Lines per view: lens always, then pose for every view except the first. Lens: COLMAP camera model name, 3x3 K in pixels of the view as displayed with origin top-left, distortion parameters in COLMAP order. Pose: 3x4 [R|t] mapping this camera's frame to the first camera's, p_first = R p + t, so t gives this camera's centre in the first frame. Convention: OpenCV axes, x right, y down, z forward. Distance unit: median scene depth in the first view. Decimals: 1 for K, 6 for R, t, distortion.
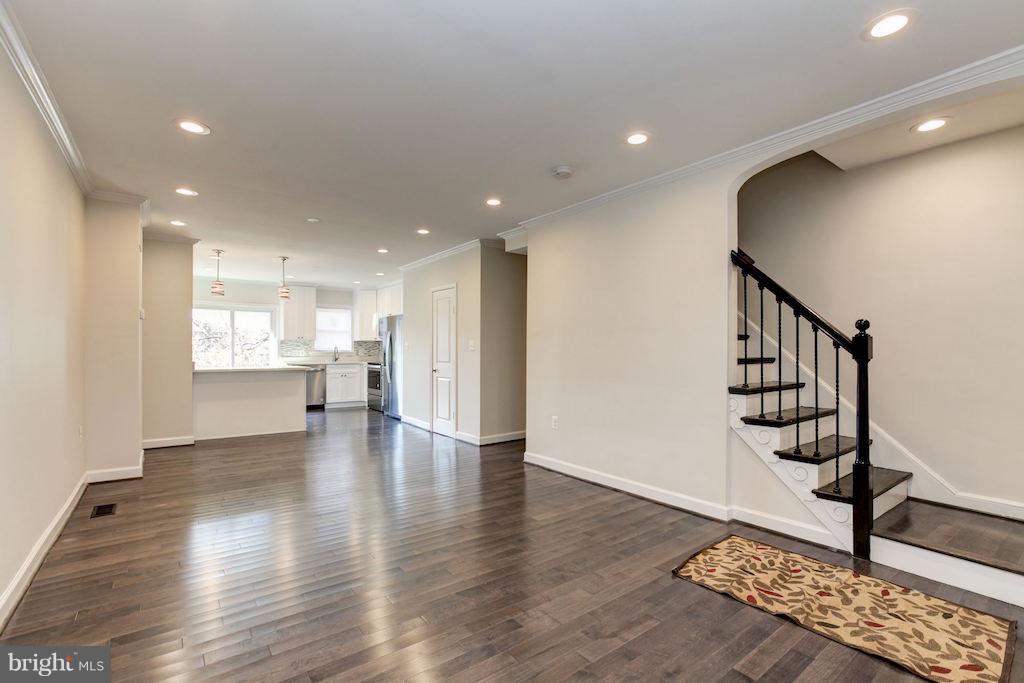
lens RADIAL K [[474.5, 0, 505.3], [0, 474.5, 353.3], [0, 0, 1]] dist [-0.032990, 0.000645]
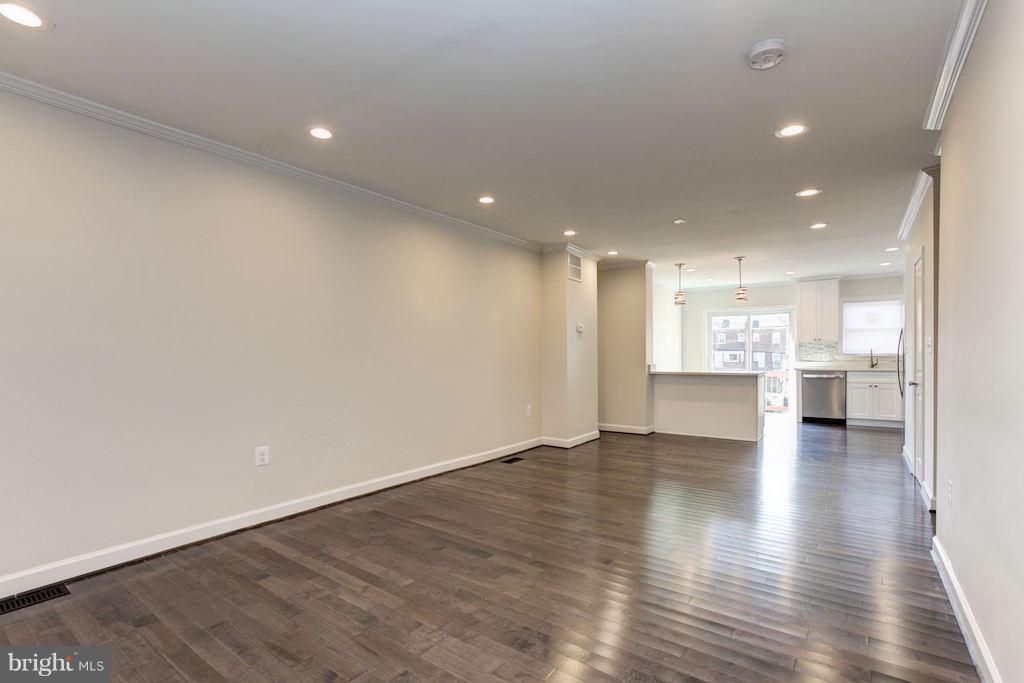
lens RADIAL K [[465.7, 0, 510.1], [0, 465.7, 356.3], [0, 0, 1]] dist [0.001005, -0.000519]
pose [[0.302762, 0.001608, -0.953065, 0.217266], [-0.002526, 0.999996, 0.000885, -0.001391], [0.953063, 0.002140, 0.302765, 0.196777]]
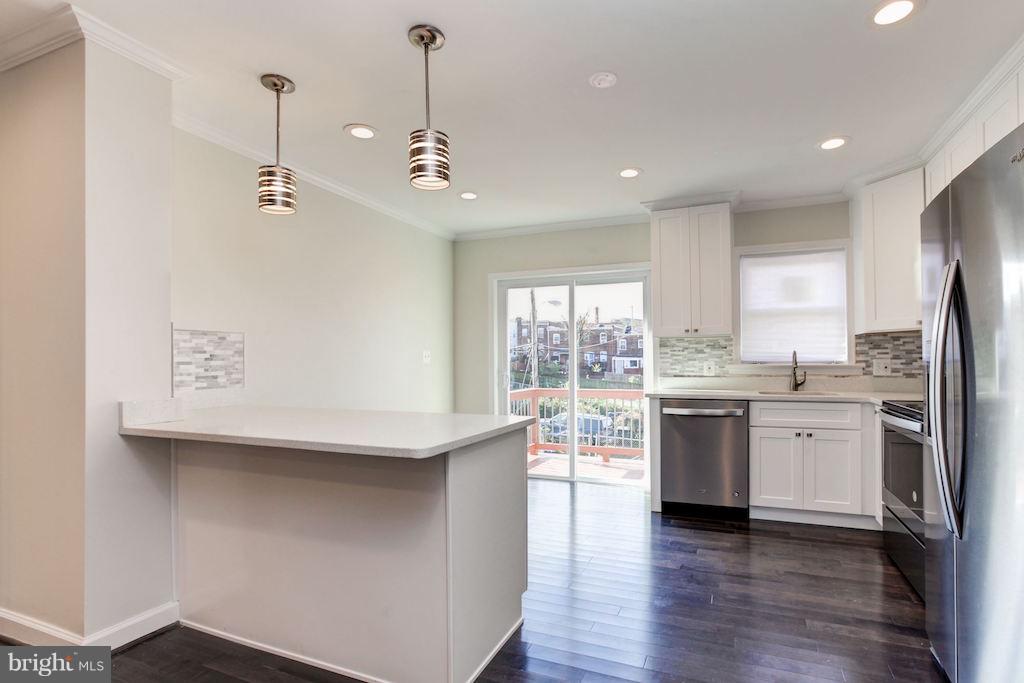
lens RADIAL K [[489.1, 0, 509.8], [0, 489.1, 358.8], [0, 0, 1]] dist [-0.034038, -0.000165]
pose [[0.478609, -0.007745, -0.877994, -0.140294], [0.001289, 0.999966, -0.008118, -0.005727], [0.878027, 0.002753, 0.478603, 0.662386]]
